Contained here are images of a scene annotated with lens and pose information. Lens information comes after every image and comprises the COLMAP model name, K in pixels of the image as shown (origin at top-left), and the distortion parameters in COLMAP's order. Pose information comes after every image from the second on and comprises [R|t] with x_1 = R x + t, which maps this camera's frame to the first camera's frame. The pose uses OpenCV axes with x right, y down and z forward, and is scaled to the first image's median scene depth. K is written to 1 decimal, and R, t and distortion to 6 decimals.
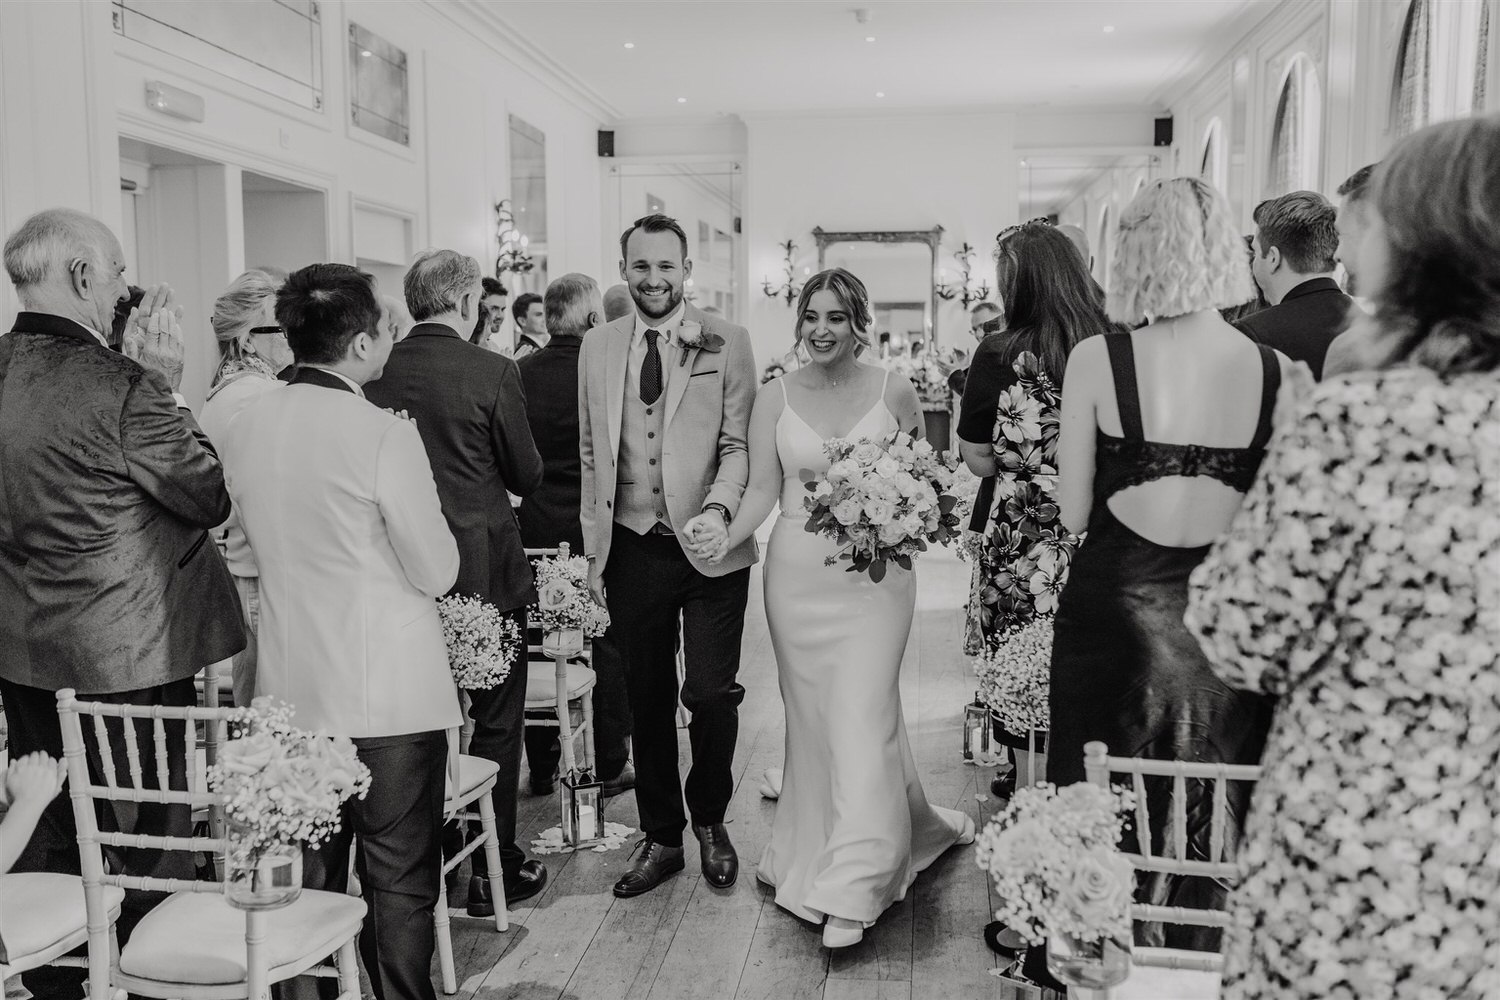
lens RADIAL K [[1548.6, 0, 717.8], [0, 1548.6, 498.2], [0, 0, 1]] dist [0.010469, 0.007211]
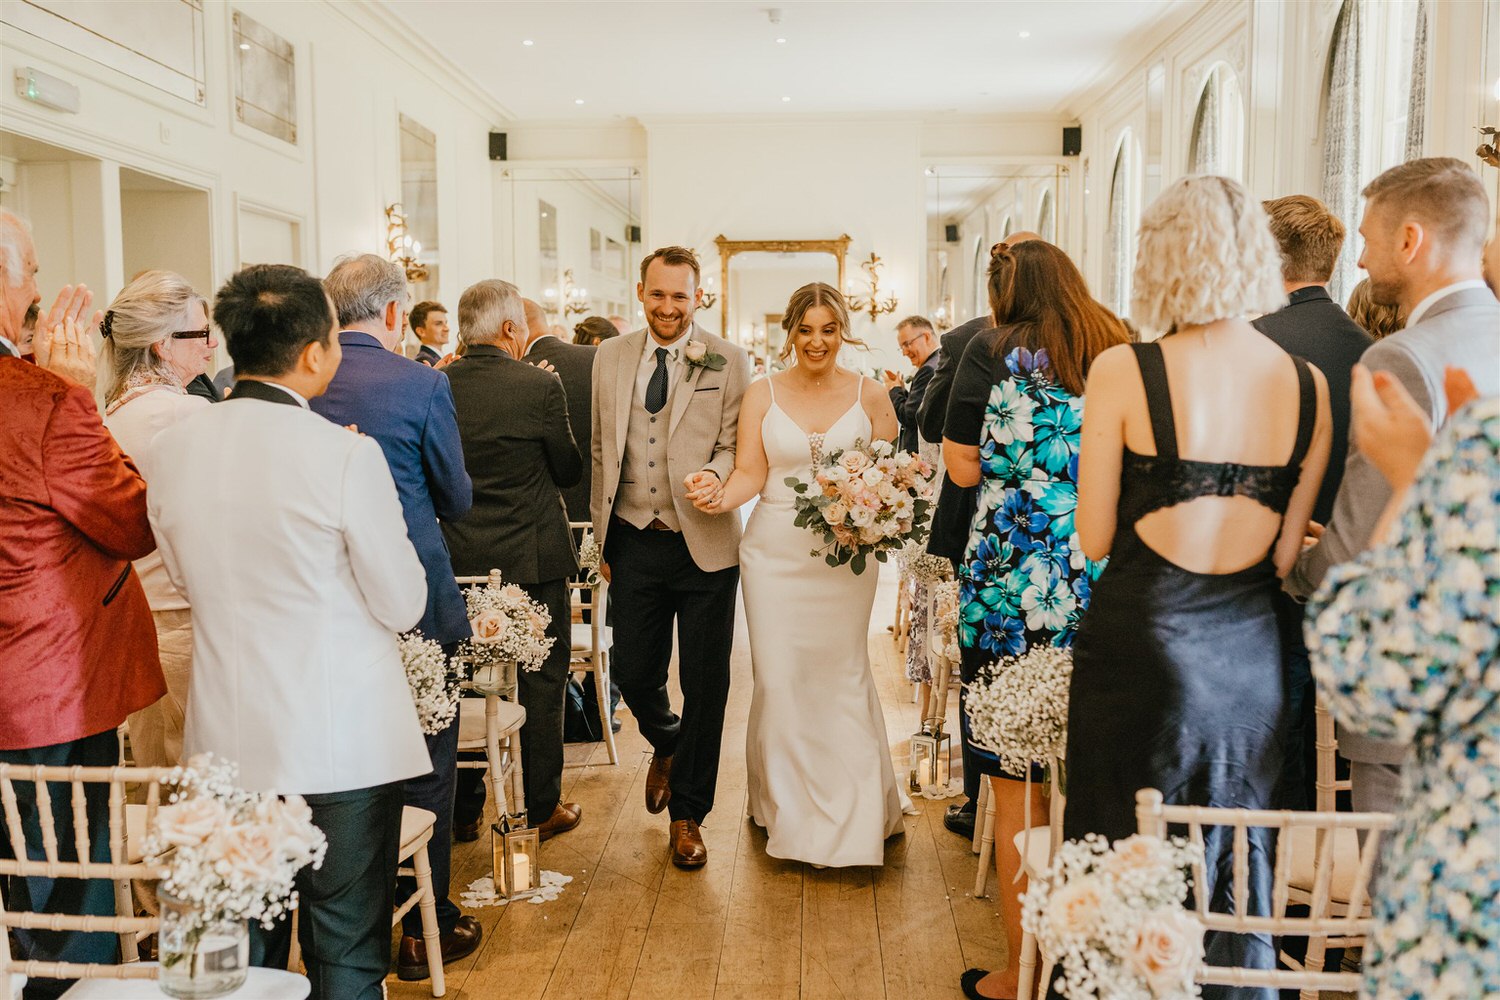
lens RADIAL K [[1569.2, 0, 709.5], [0, 1569.2, 505.3], [0, 0, 1]] dist [0.004336, 0.022536]
pose [[0.996531, -0.006399, 0.082978, -0.076589], [0.006859, 0.999963, -0.005255, -0.006060], [-0.082941, 0.005806, 0.996538, 0.086111]]
